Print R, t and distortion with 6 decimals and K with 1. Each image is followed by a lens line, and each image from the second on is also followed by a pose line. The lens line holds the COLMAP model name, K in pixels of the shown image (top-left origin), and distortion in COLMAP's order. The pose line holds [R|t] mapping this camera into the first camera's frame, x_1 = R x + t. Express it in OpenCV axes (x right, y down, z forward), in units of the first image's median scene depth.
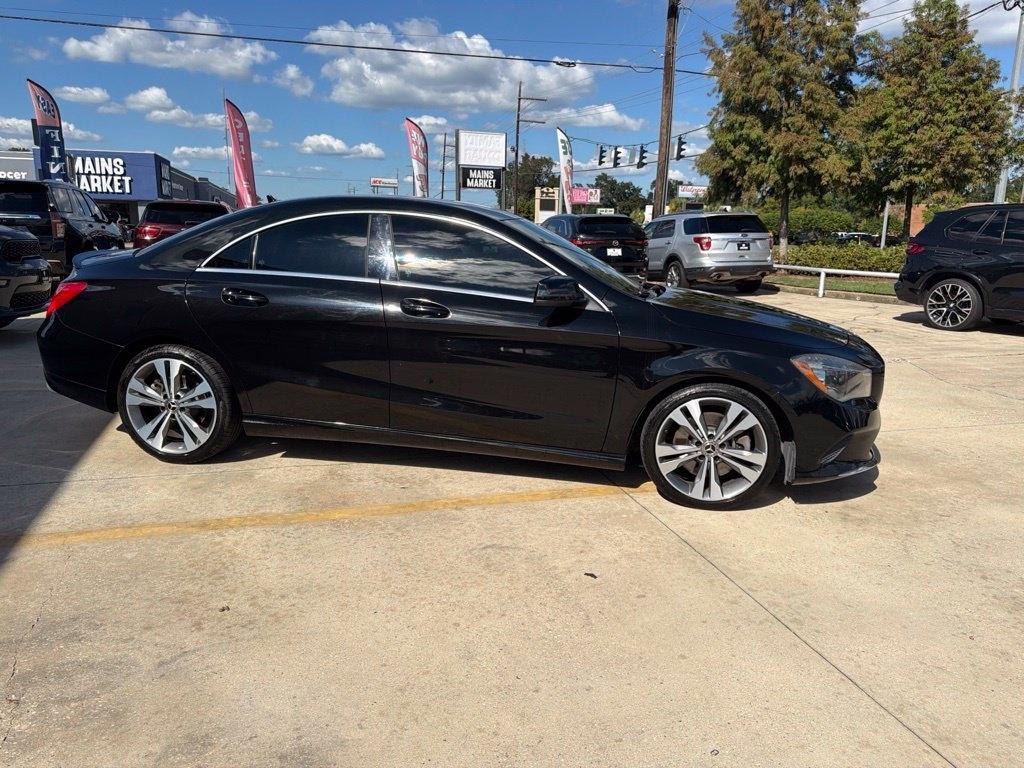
lens RADIAL K [[724.6, 0, 536.0], [0, 724.6, 405.6], [0, 0, 1]] dist [0.007951, -0.022636]
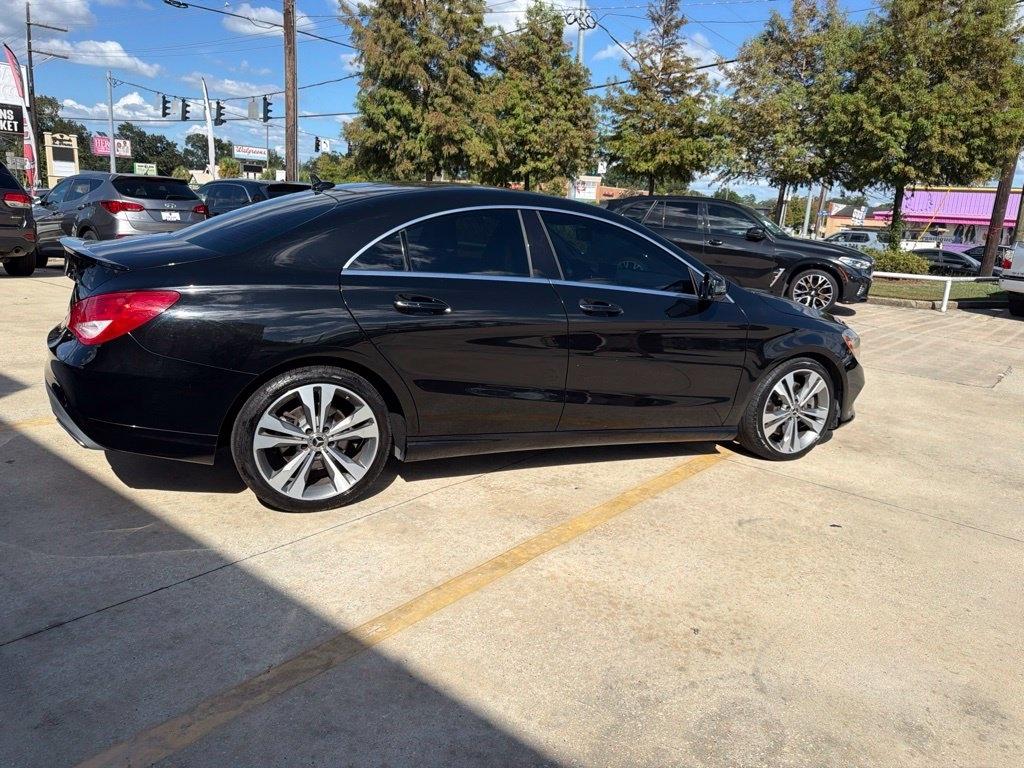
lens RADIAL K [[691.6, 0, 512.4], [0, 691.6, 423.5], [0, 0, 1]] dist [0.004526, -0.008161]
pose [[0.833804, -0.134345, 0.535465, -0.174703], [0.089300, 0.989986, 0.109328, -0.020258], [-0.544790, -0.043341, 0.837451, 0.054846]]
